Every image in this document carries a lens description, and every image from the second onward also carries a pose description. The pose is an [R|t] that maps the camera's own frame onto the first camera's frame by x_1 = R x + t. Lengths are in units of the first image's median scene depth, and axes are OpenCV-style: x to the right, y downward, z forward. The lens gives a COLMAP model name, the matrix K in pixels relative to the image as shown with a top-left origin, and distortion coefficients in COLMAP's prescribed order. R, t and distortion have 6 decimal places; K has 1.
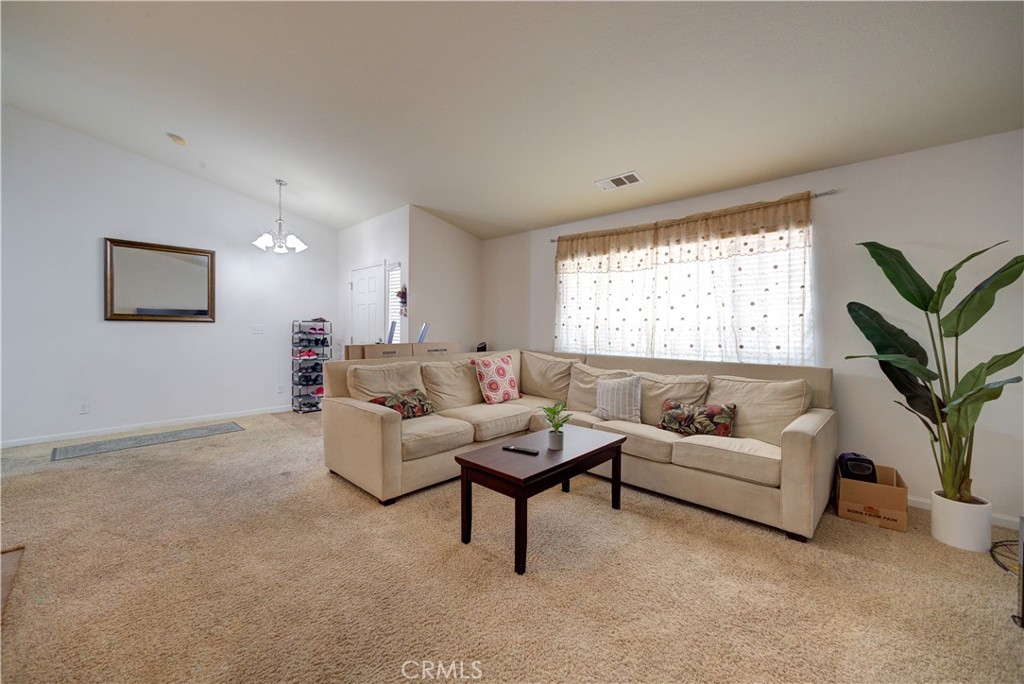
lens RADIAL K [[410.9, 0, 507.5], [0, 410.9, 336.3], [0, 0, 1]] dist [-0.002484, 0.002233]
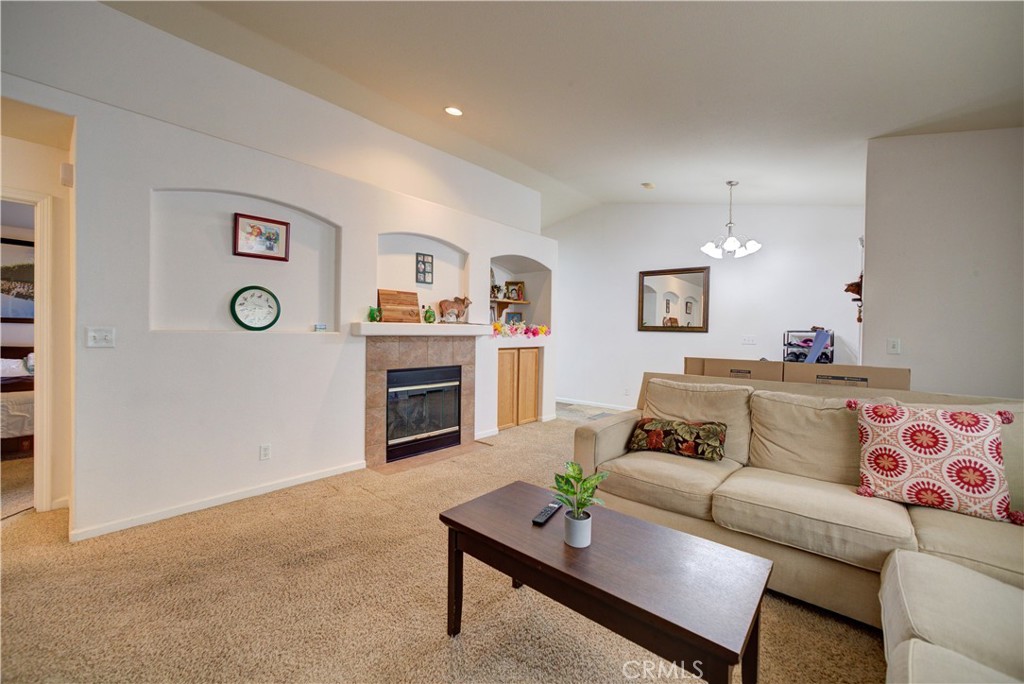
lens RADIAL K [[410.9, 0, 507.2], [0, 410.9, 335.9], [0, 0, 1]] dist [-0.002484, 0.002233]
pose [[0.050757, 0.006861, -0.998687, 0.424659], [-0.039360, 0.999213, 0.004864, -0.011493], [0.997935, 0.039061, 0.050987, 0.524844]]
